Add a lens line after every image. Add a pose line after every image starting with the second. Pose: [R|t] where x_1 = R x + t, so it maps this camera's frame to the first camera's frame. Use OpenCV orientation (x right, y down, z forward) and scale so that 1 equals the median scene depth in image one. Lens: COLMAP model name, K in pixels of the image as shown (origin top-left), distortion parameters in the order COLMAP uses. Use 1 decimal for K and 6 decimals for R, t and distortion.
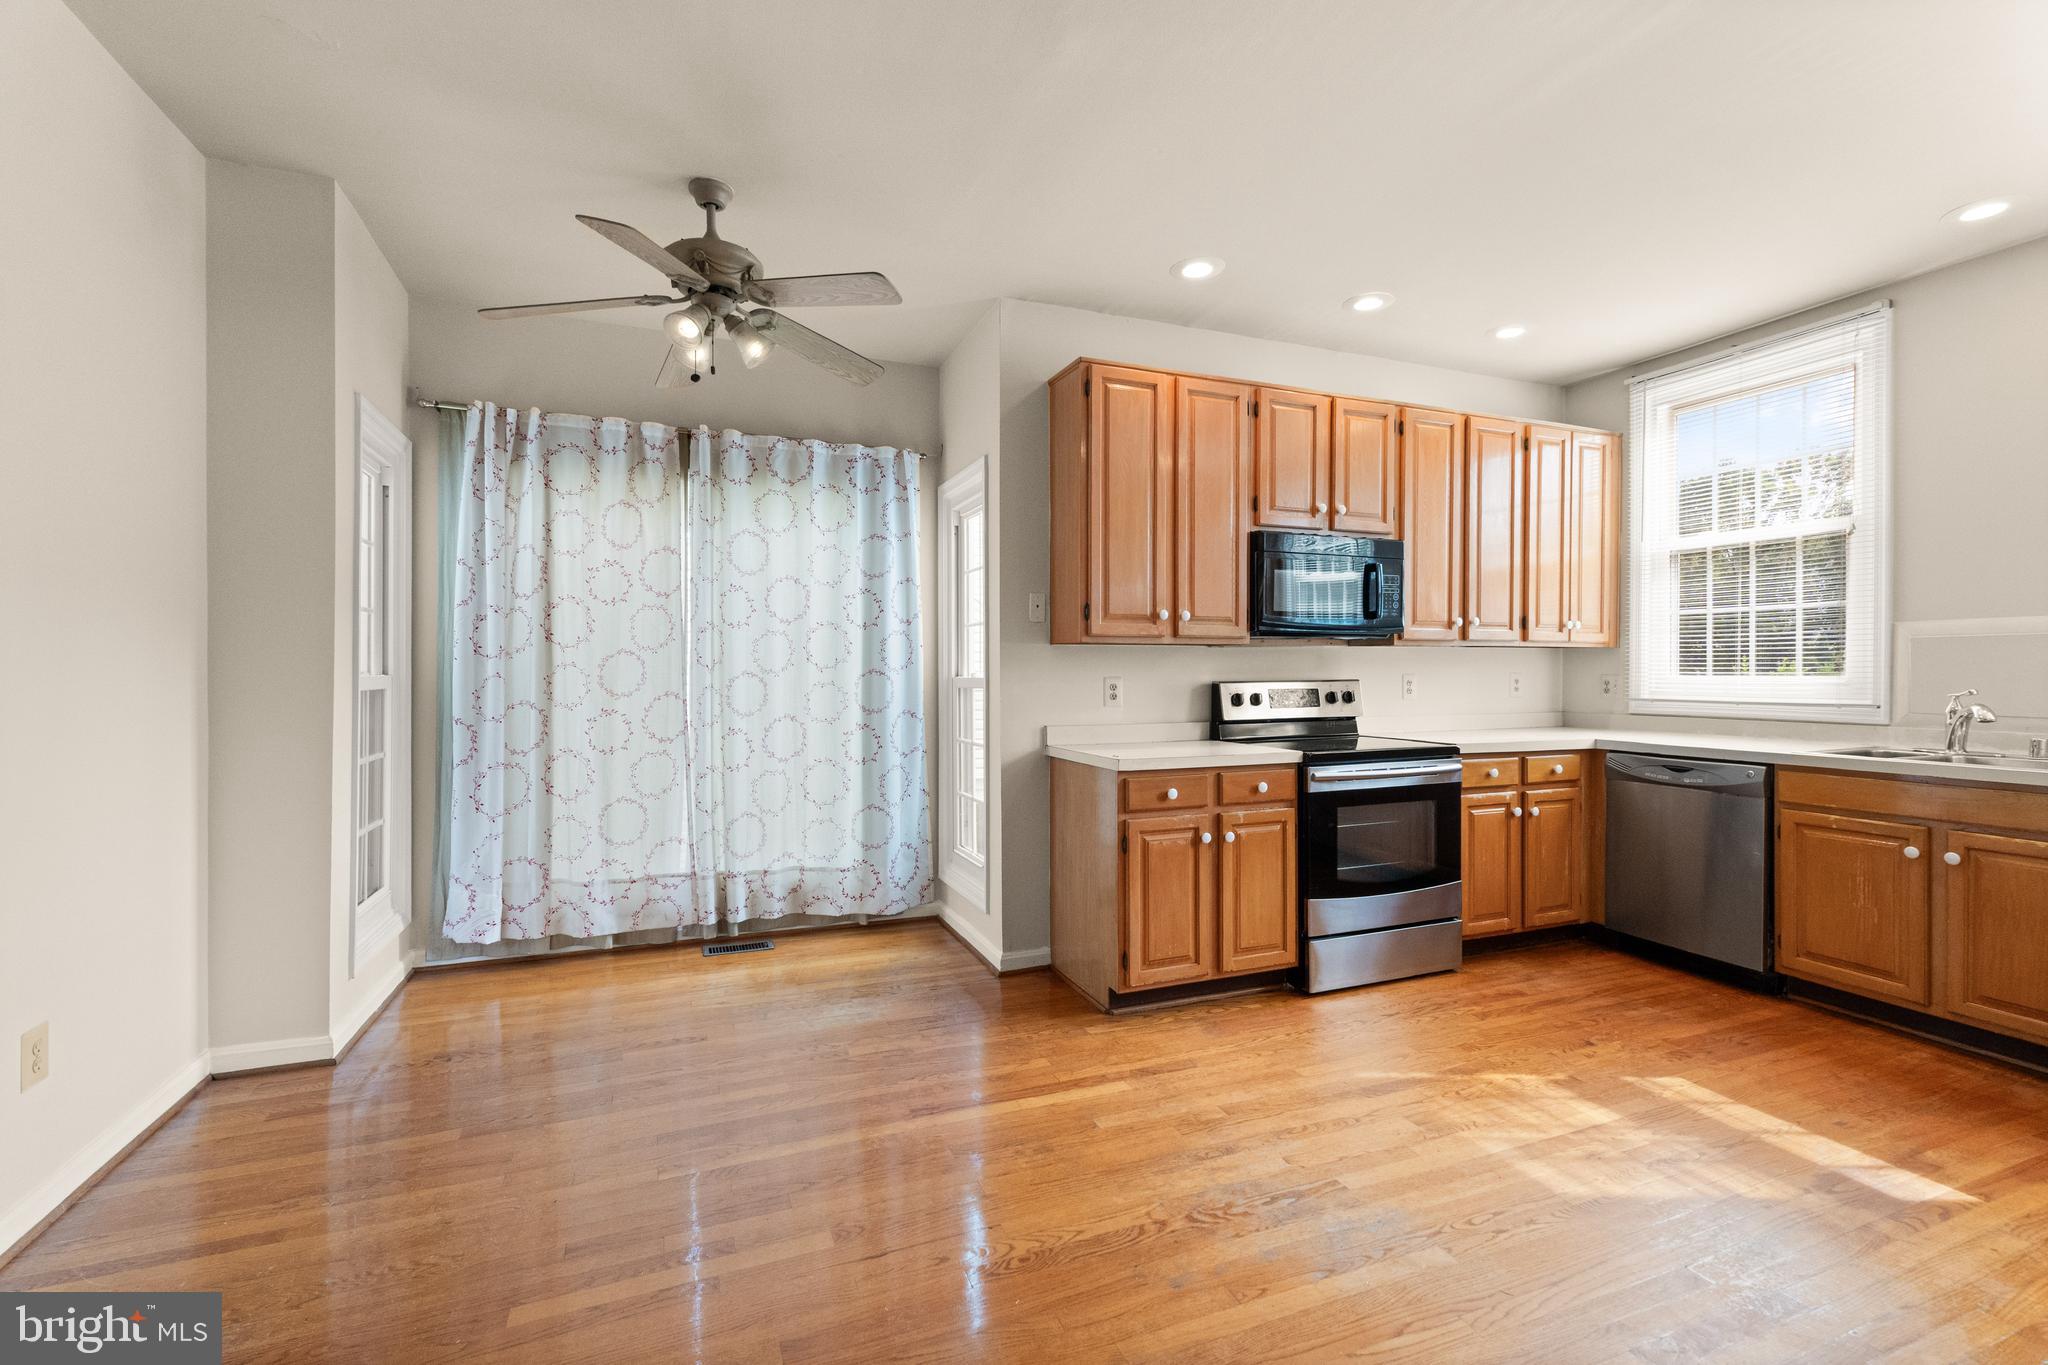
lens RADIAL K [[902.0, 0, 1024.4], [0, 902.0, 675.6], [0, 0, 1]] dist [0.011831, 0.000488]
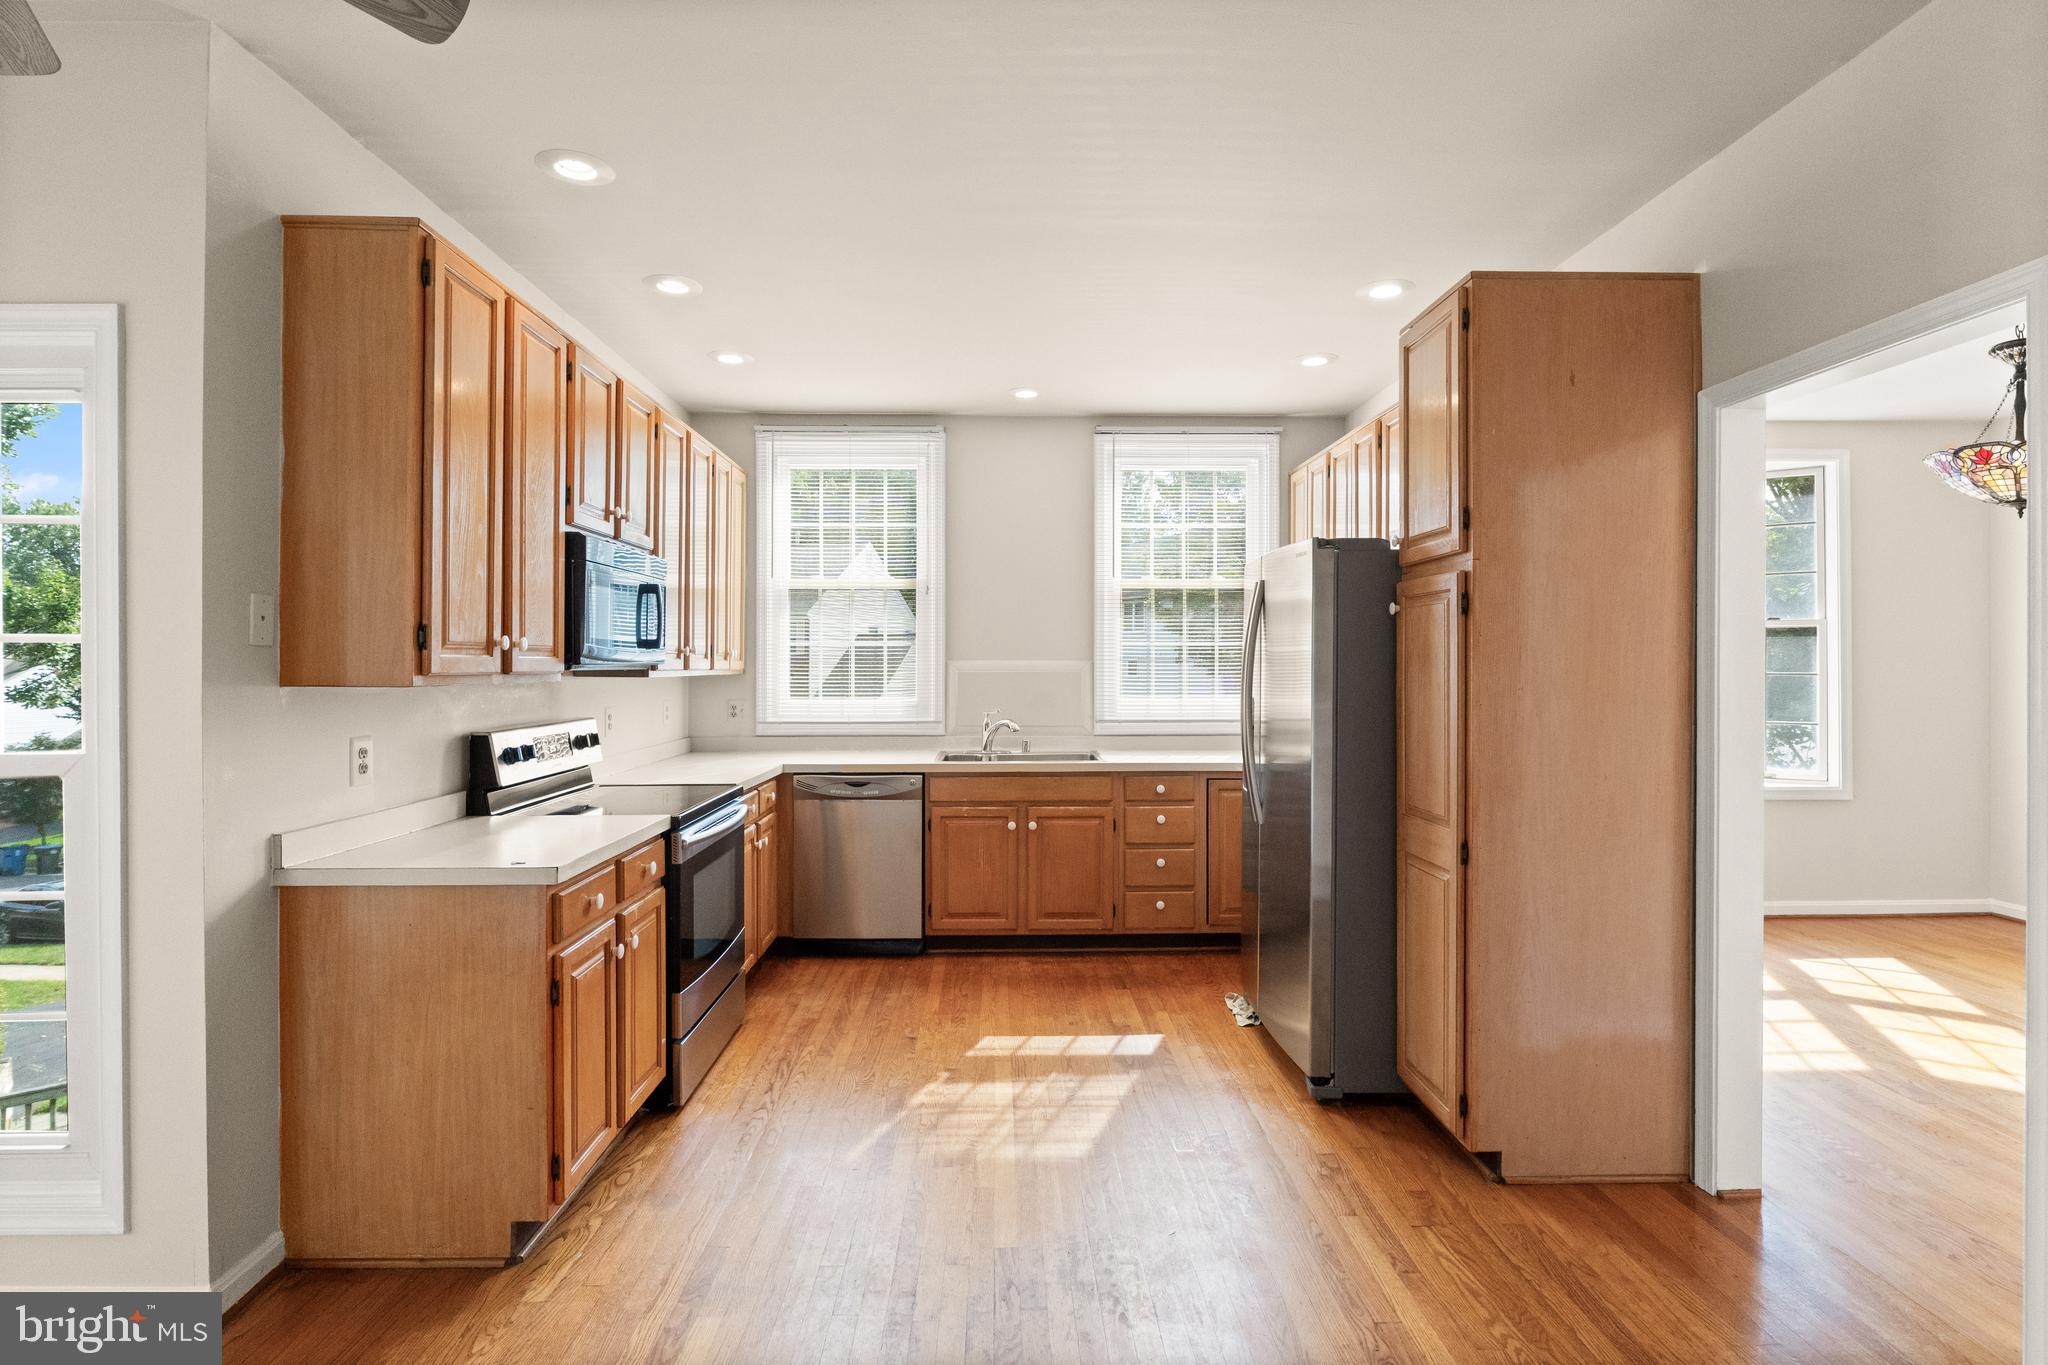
lens RADIAL K [[979.5, 0, 1019.0], [0, 979.5, 671.0], [0, 0, 1]] dist [-0.001864, -0.000058]
pose [[0.351576, -0.003979, 0.936151, -0.379142], [0.005813, 0.999981, 0.002067, -0.043210], [-0.936141, 0.004715, 0.351593, 0.361771]]
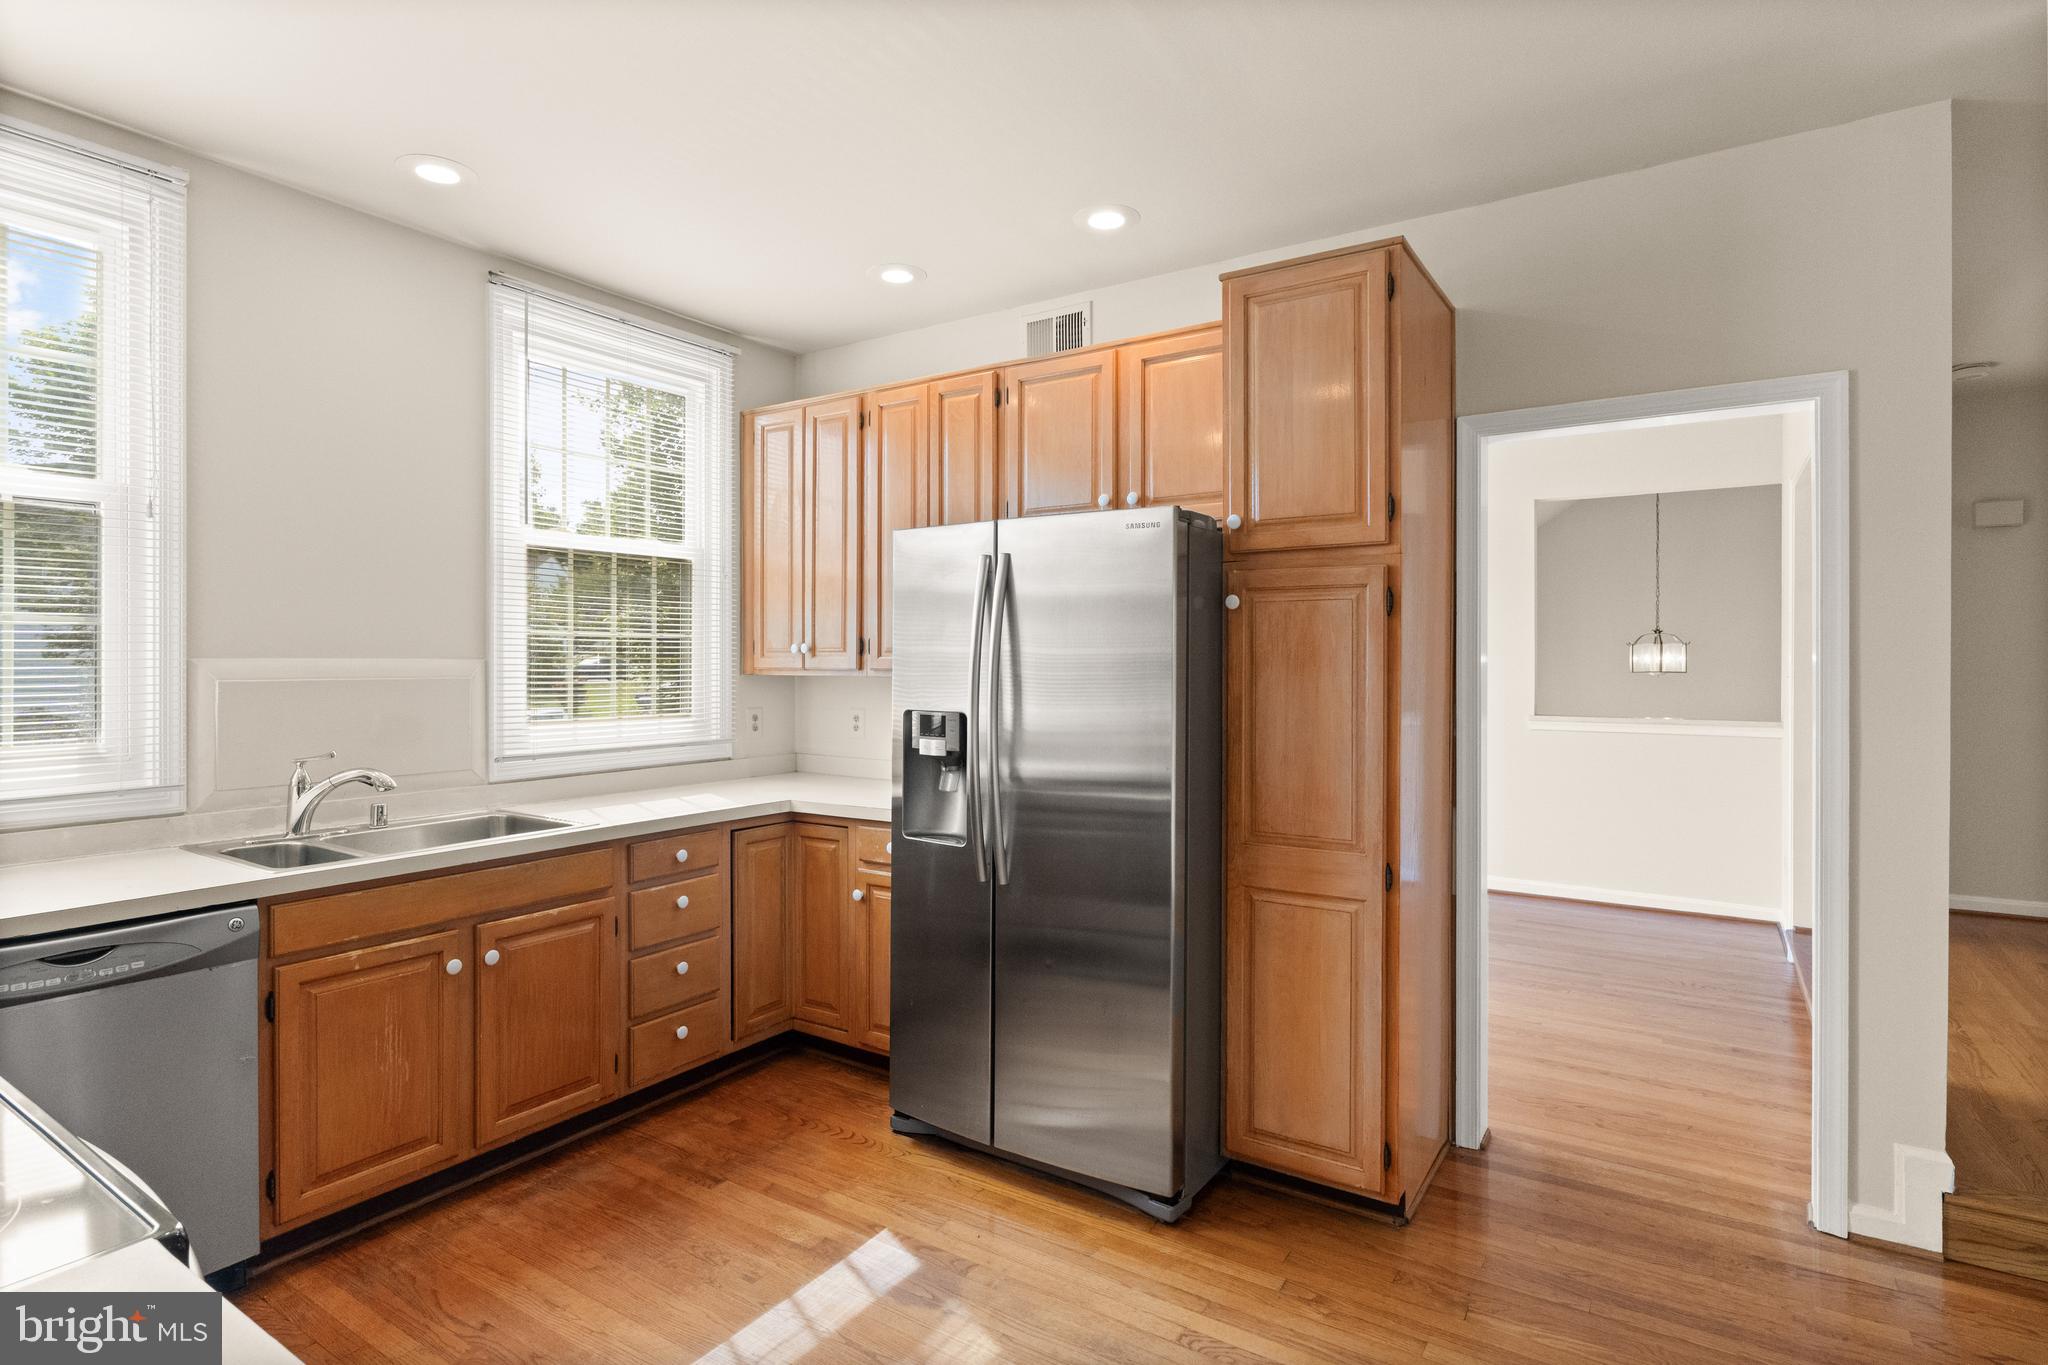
lens RADIAL K [[1031.9, 0, 1031.1], [0, 1031.9, 668.9], [0, 0, 1]] dist [-0.000301, 0.000238]
pose [[-0.572391, -0.005184, 0.819965, -0.020015], [0.004882, 0.999941, 0.009730, -0.052540], [-0.819967, 0.009573, -0.572331, 0.889915]]
